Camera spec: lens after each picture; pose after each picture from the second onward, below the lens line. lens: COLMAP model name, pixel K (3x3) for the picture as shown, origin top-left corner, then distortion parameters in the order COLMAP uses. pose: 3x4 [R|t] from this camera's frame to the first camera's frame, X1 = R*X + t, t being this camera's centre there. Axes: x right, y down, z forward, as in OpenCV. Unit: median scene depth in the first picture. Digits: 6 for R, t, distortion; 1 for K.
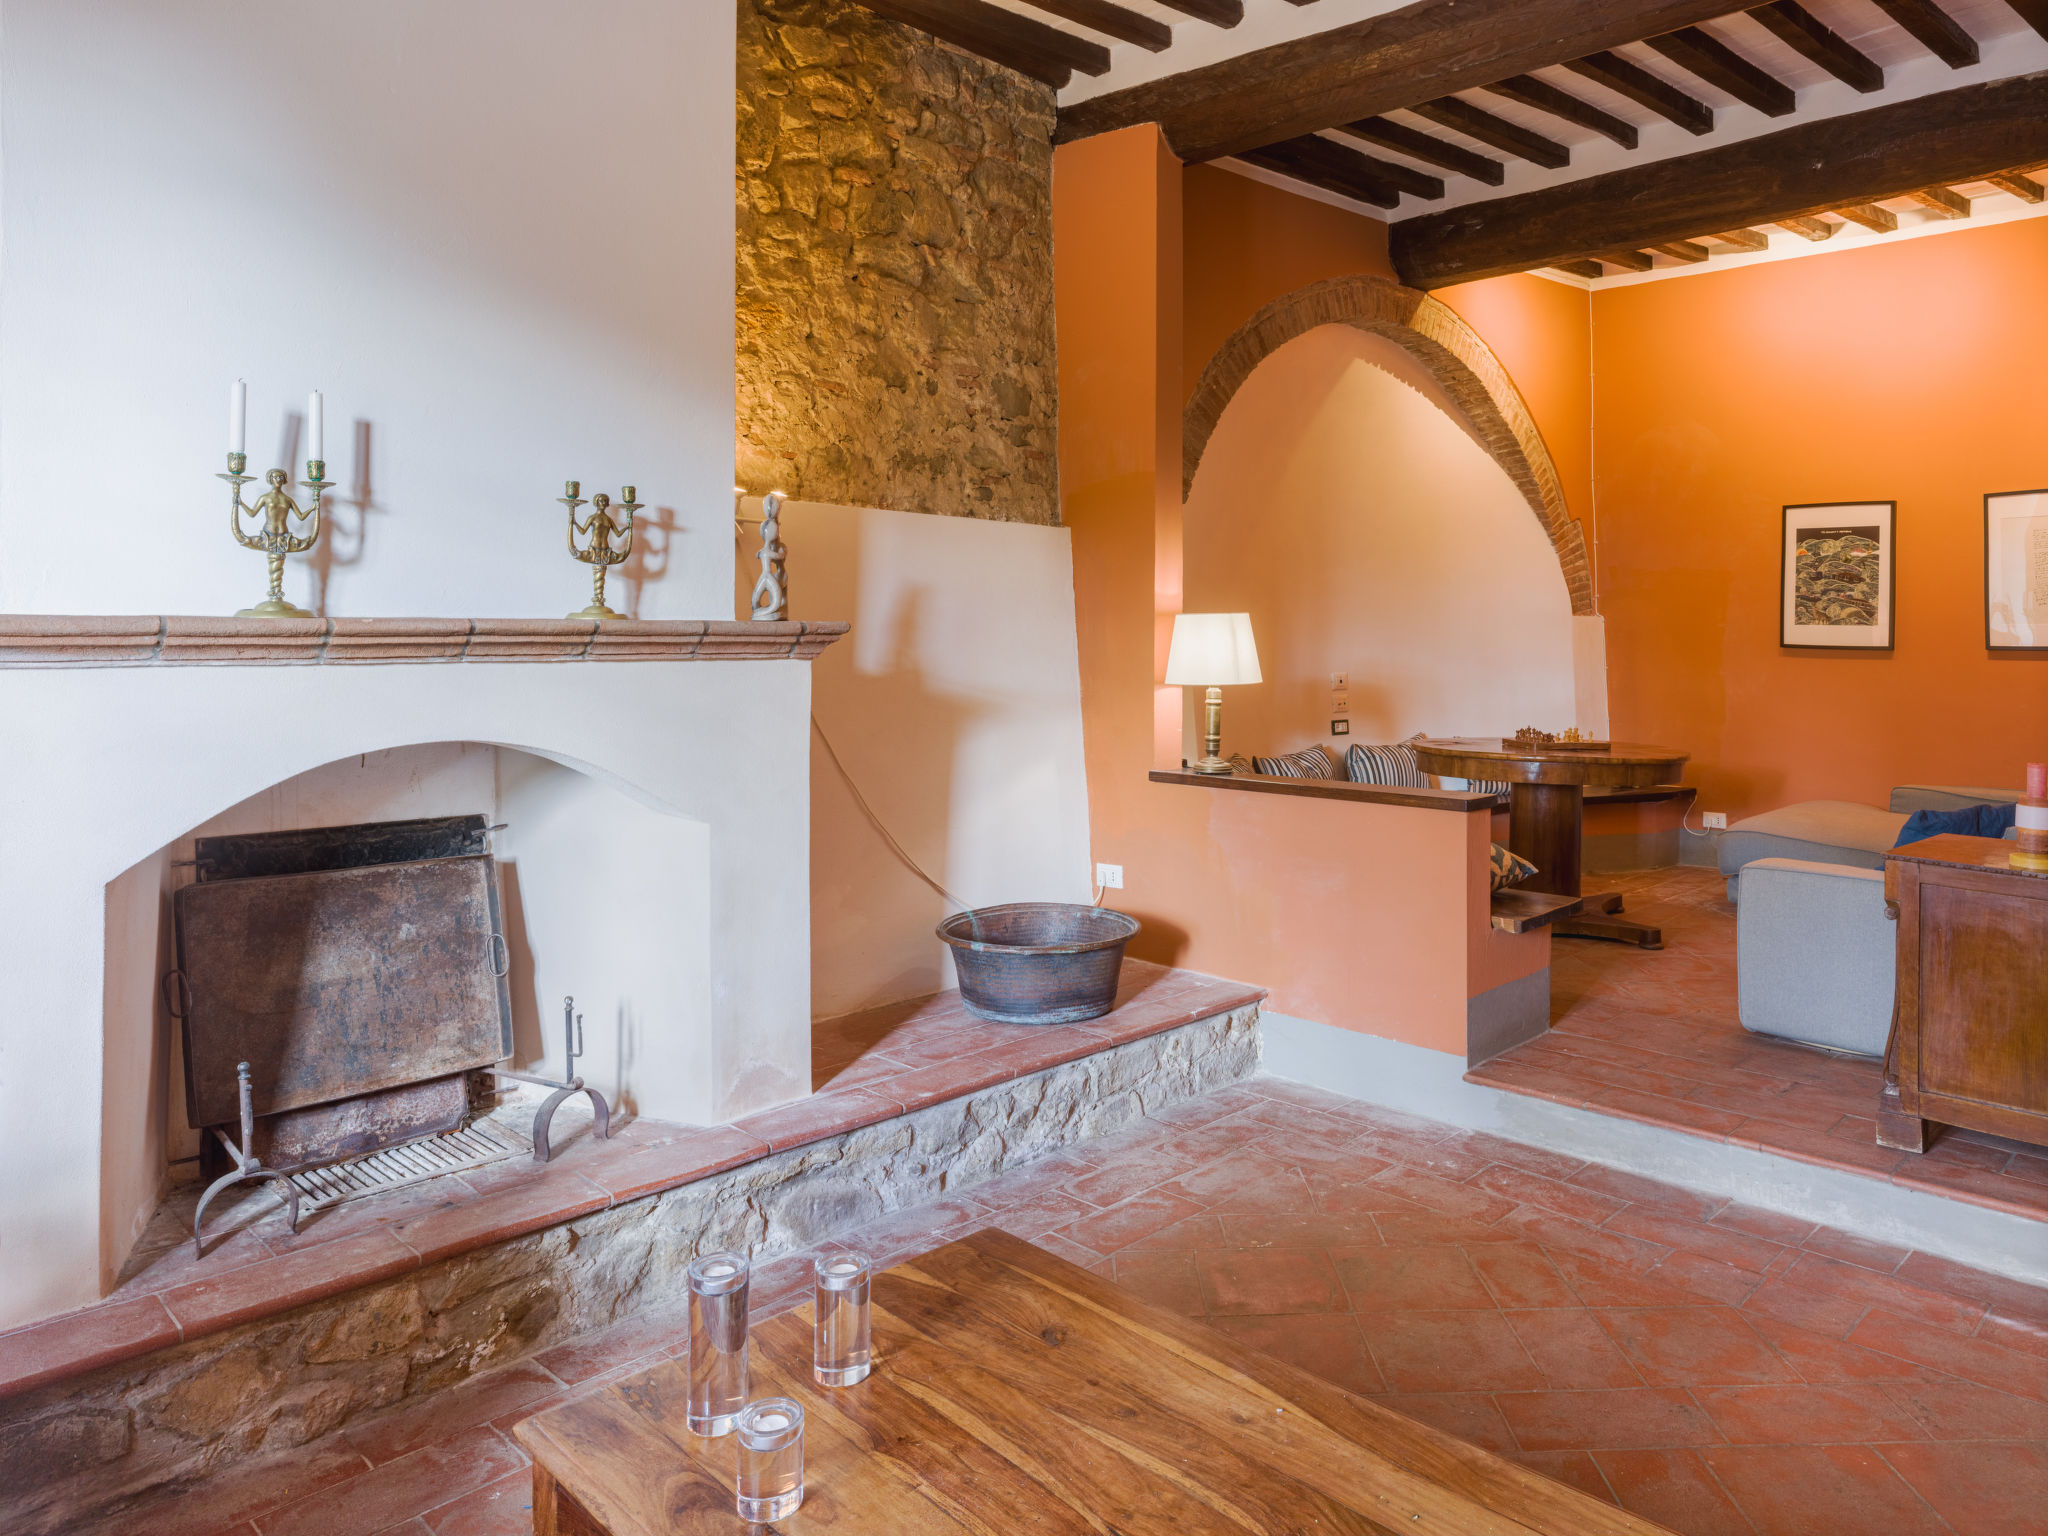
lens RADIAL K [[1381.5, 0, 1148.5], [0, 1381.5, 627.1], [0, 0, 1]] dist [0.001473, 0.004178]
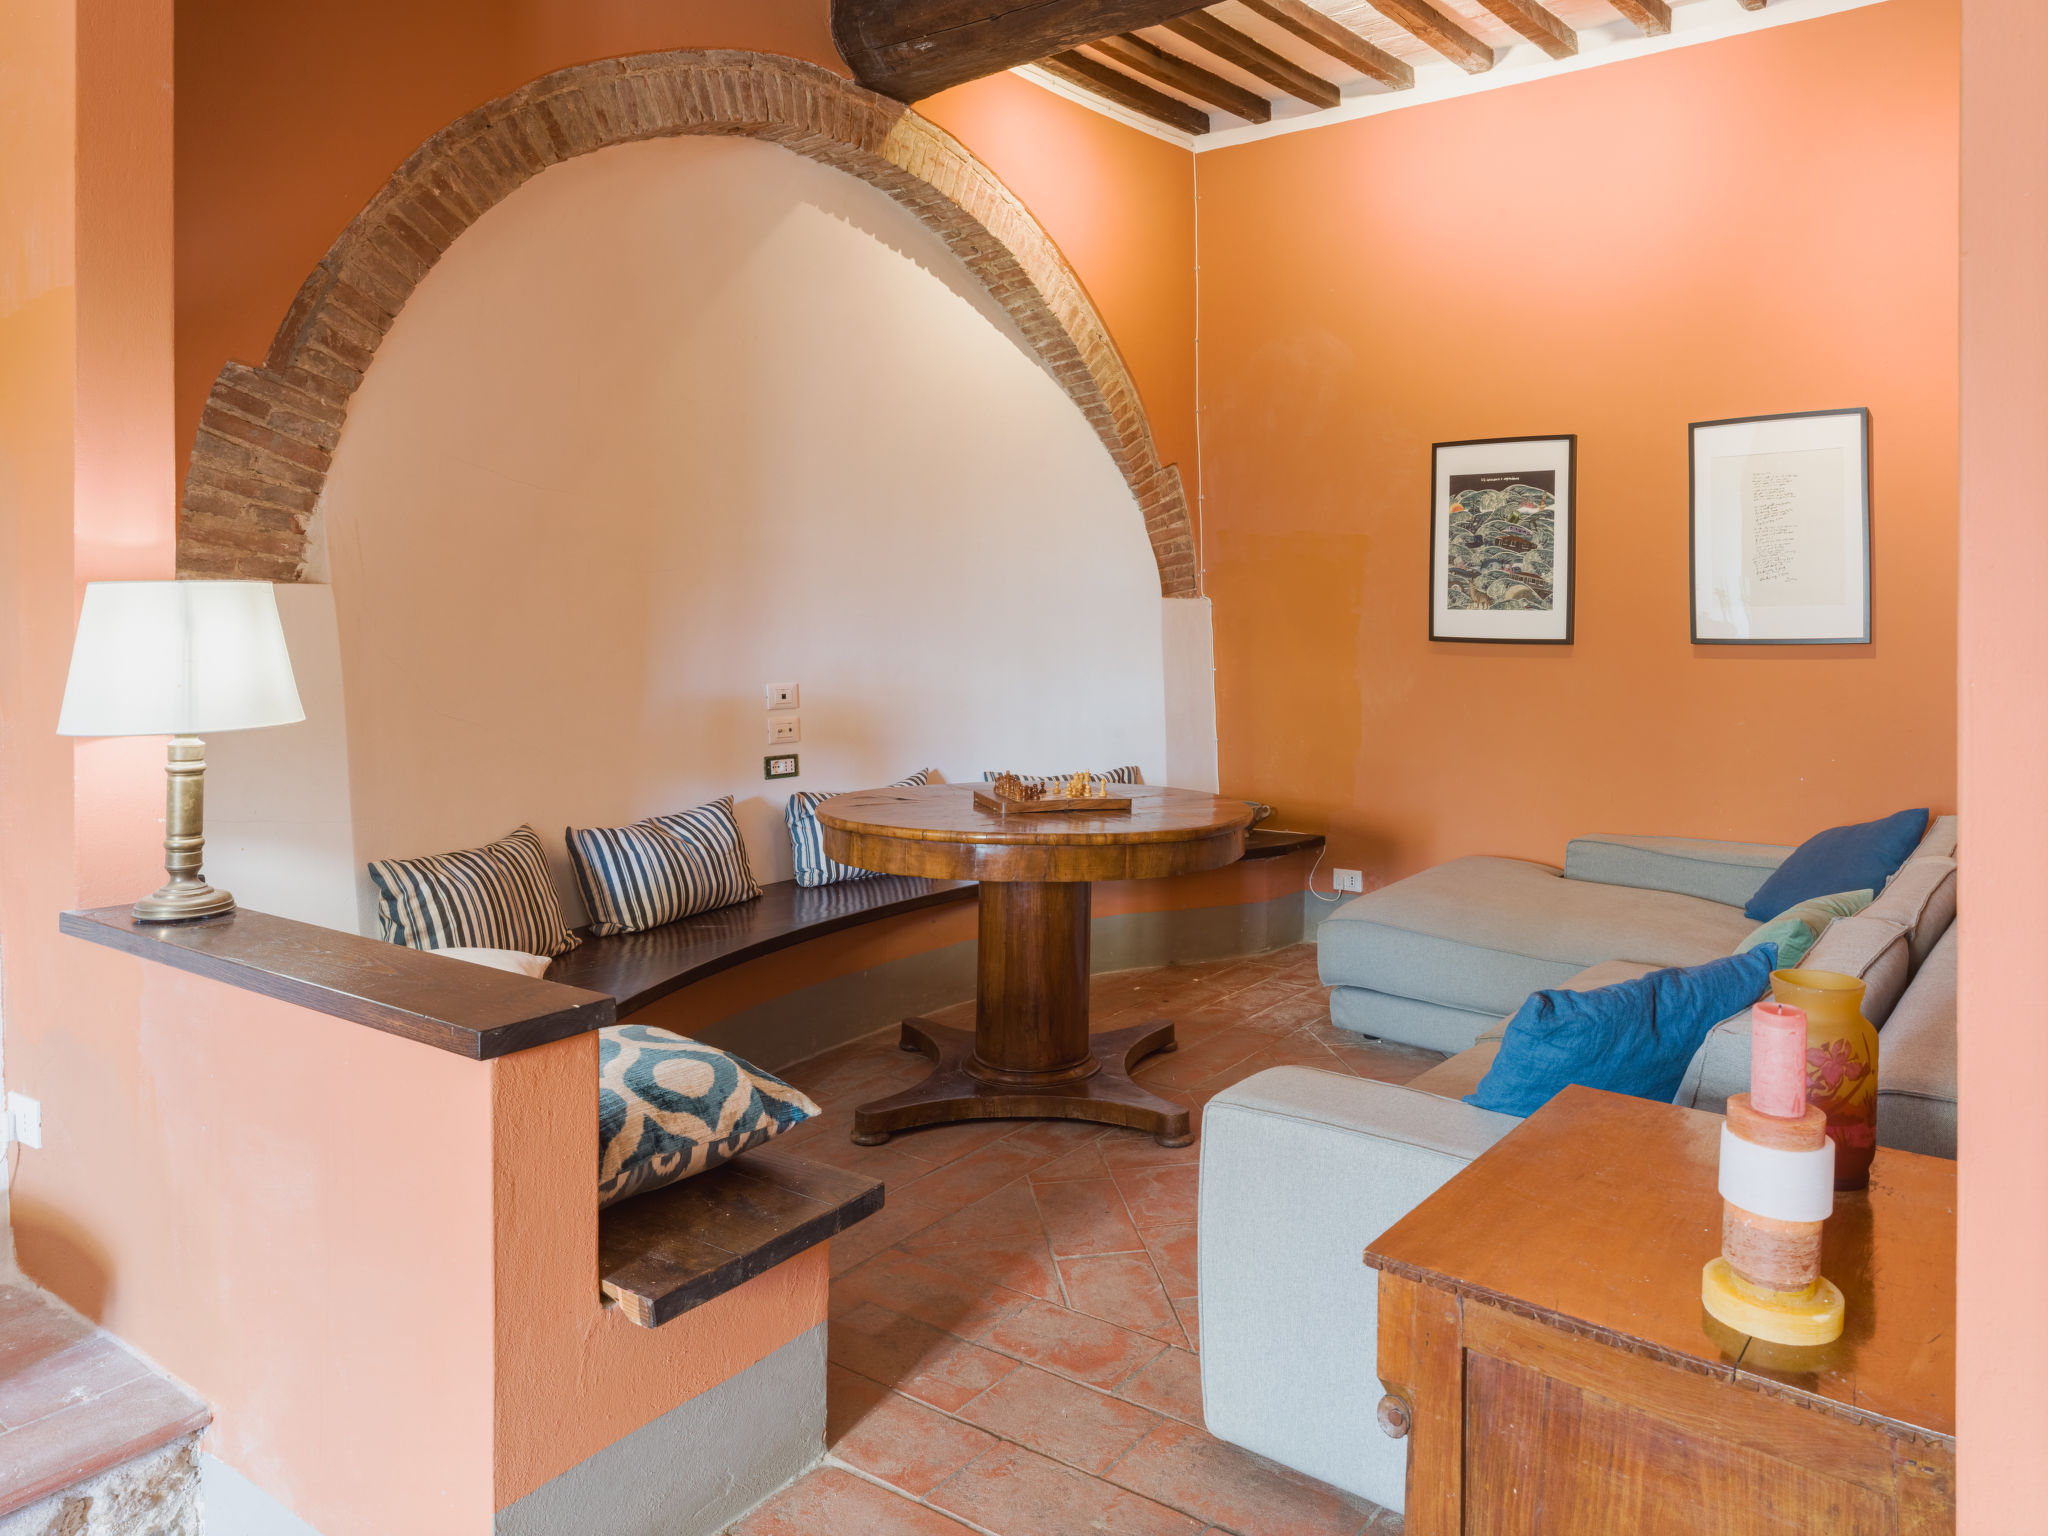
lens RADIAL K [[1381.5, 0, 1148.5], [0, 1381.5, 627.1], [0, 0, 1]] dist [0.001473, 0.004178]
pose [[0.987568, -0.003286, 0.157157, 0.205497], [0.002088, 0.999968, 0.007785, 0.001564], [-0.157177, -0.007360, 0.987543, 0.322400]]
